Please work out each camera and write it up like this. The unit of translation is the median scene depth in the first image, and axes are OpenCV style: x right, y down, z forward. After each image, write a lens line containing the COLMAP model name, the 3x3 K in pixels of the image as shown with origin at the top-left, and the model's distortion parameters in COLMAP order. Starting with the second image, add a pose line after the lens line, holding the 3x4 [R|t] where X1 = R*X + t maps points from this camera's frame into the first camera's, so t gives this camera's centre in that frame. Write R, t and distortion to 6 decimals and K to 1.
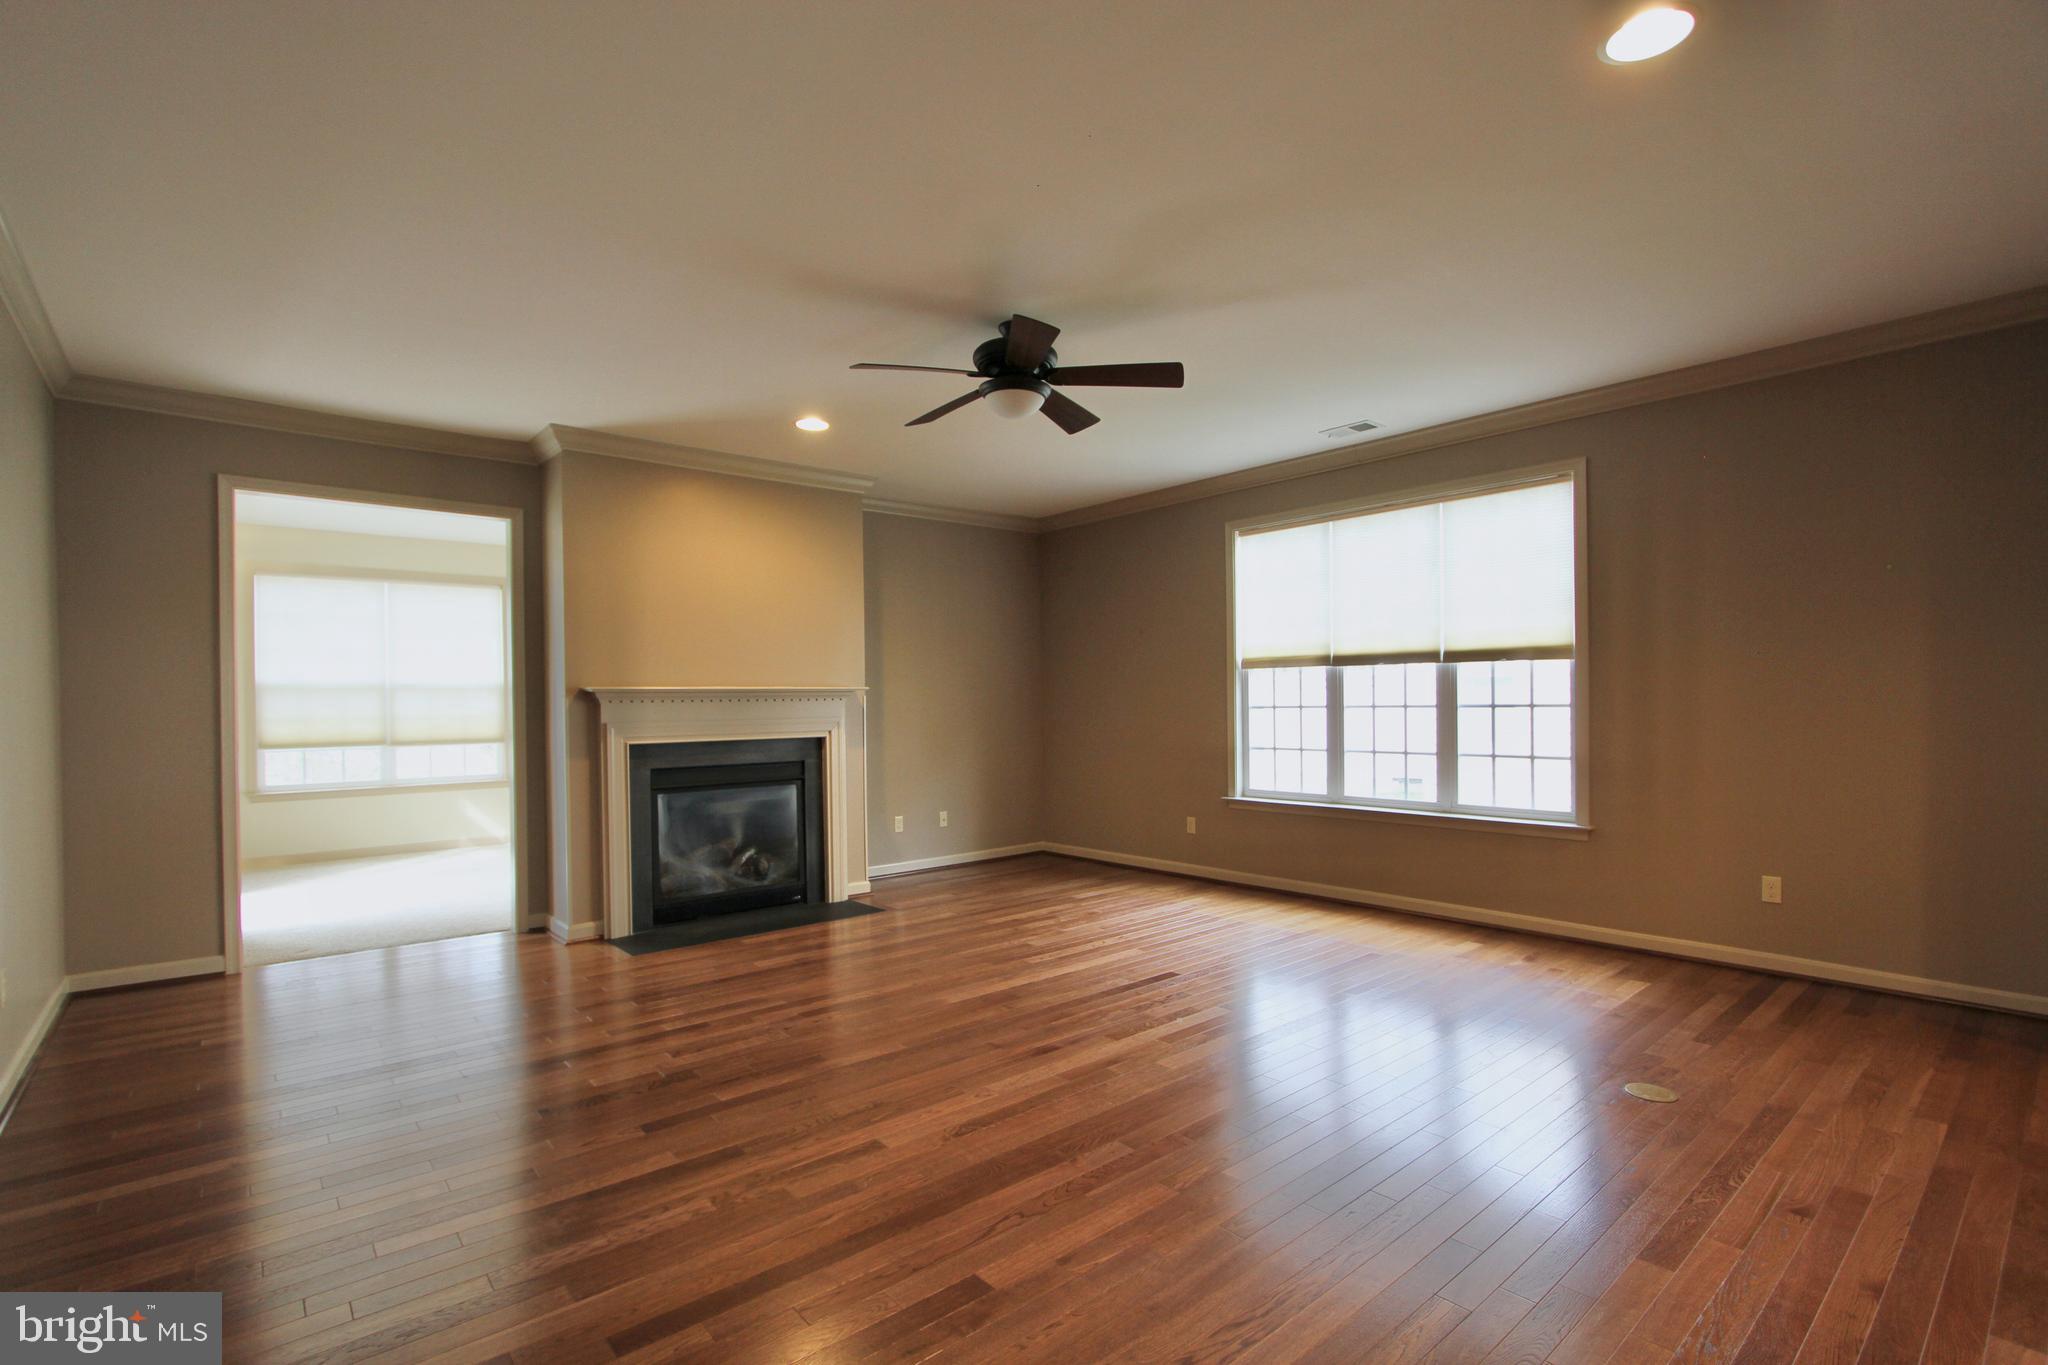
lens RADIAL K [[936.3, 0, 1018.7], [0, 936.3, 689.4], [0, 0, 1]] dist [-0.016654, 0.000066]
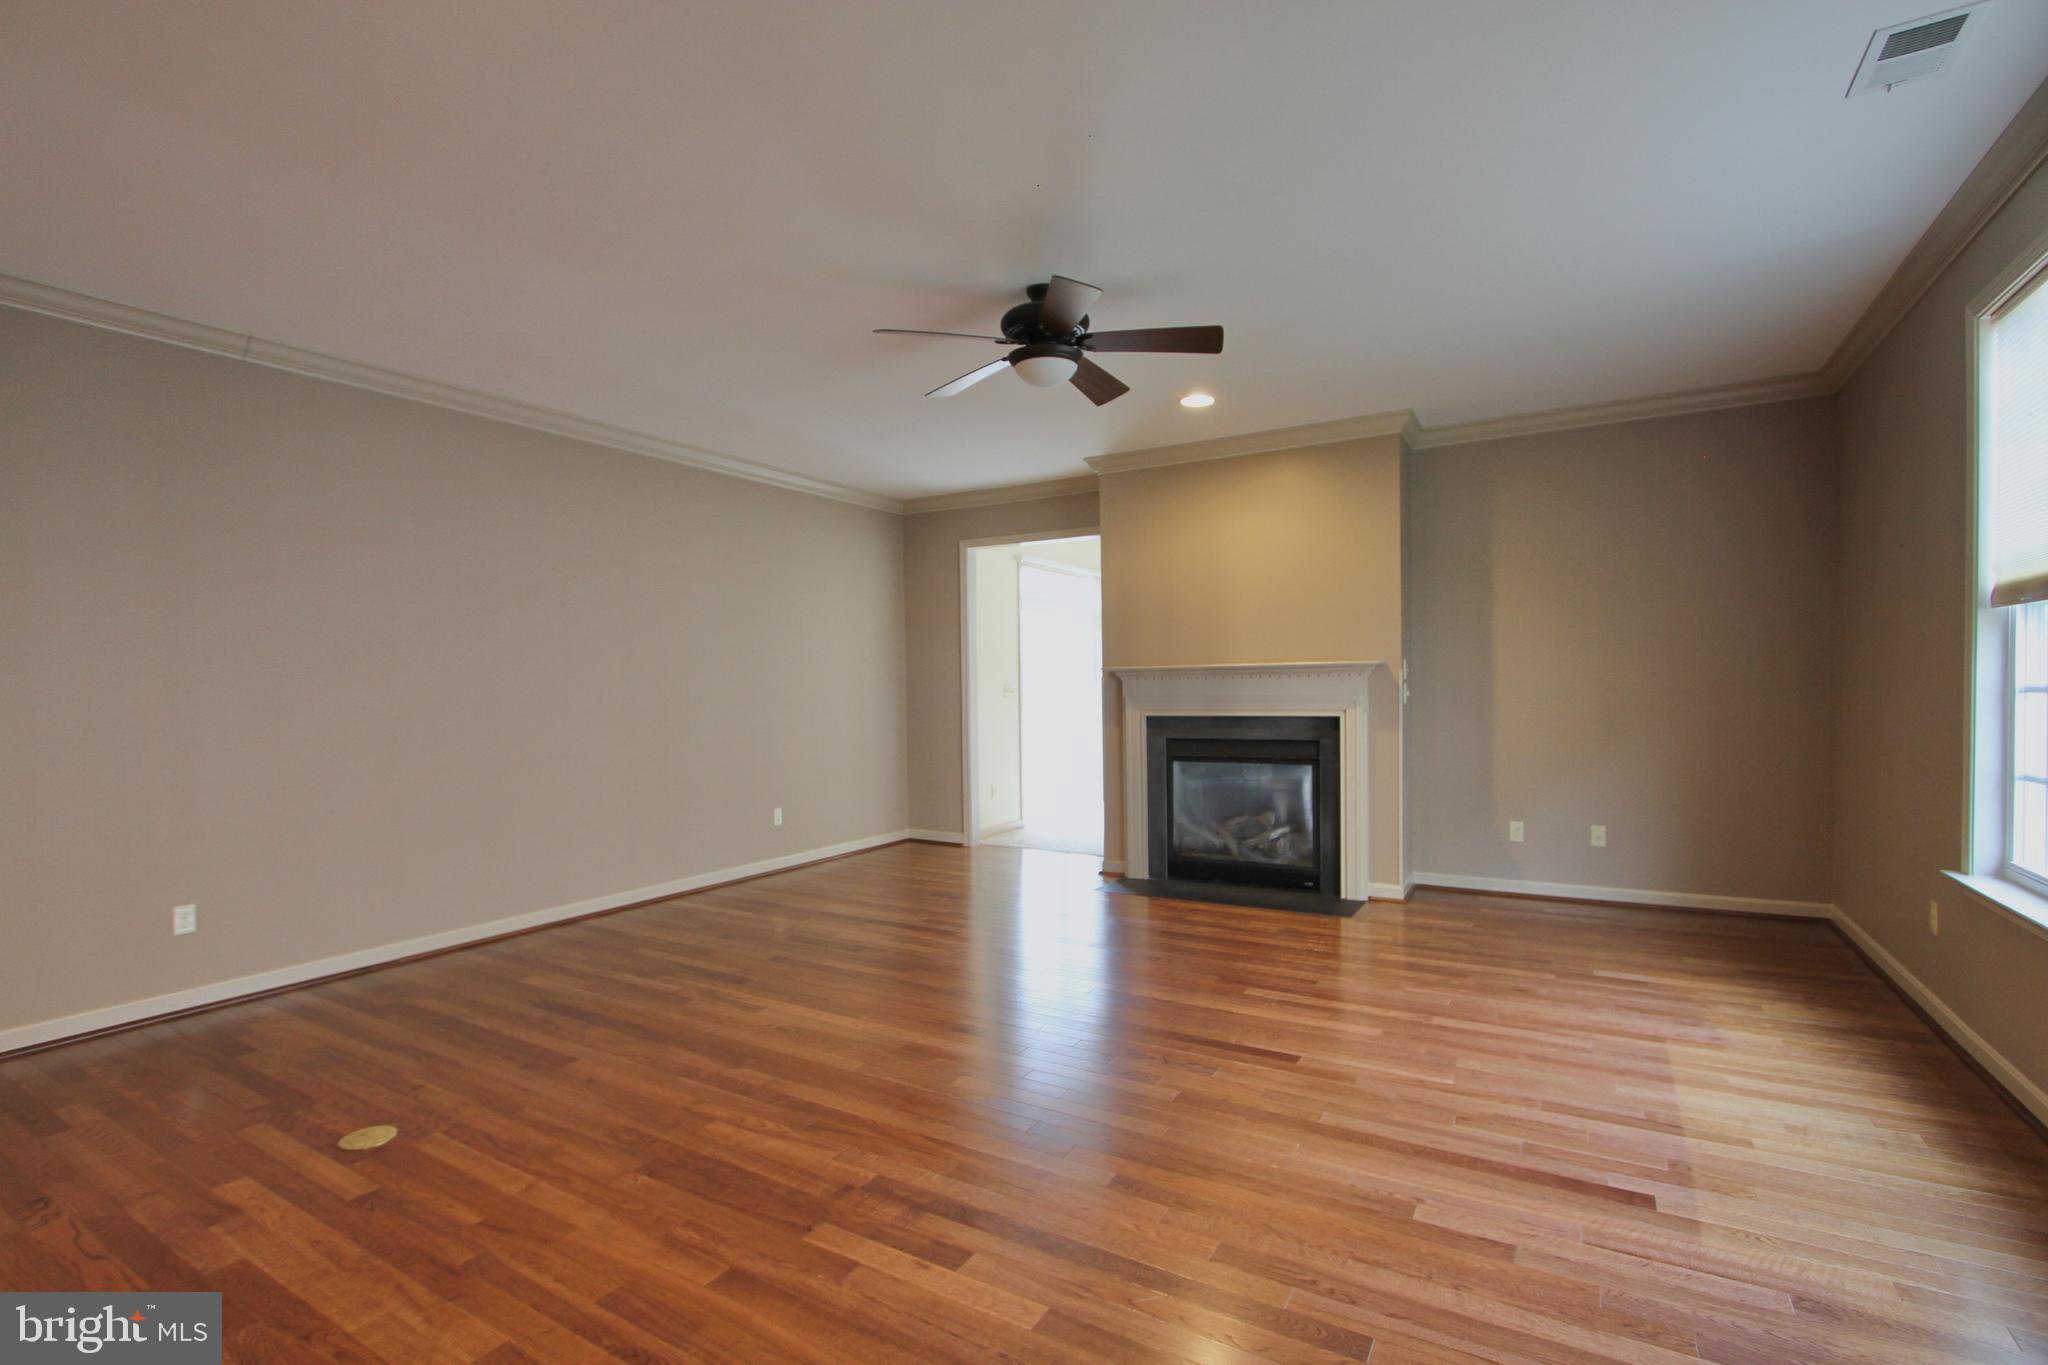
lens RADIAL K [[941.7, 0, 1008.5], [0, 941.7, 711.5], [0, 0, 1]] dist [-0.015569, 0.000546]
pose [[0.315095, 0.032911, -0.948489, 0.584840], [0.024519, 0.998783, 0.042802, -0.000898], [0.948743, -0.036743, 0.313905, 0.430113]]
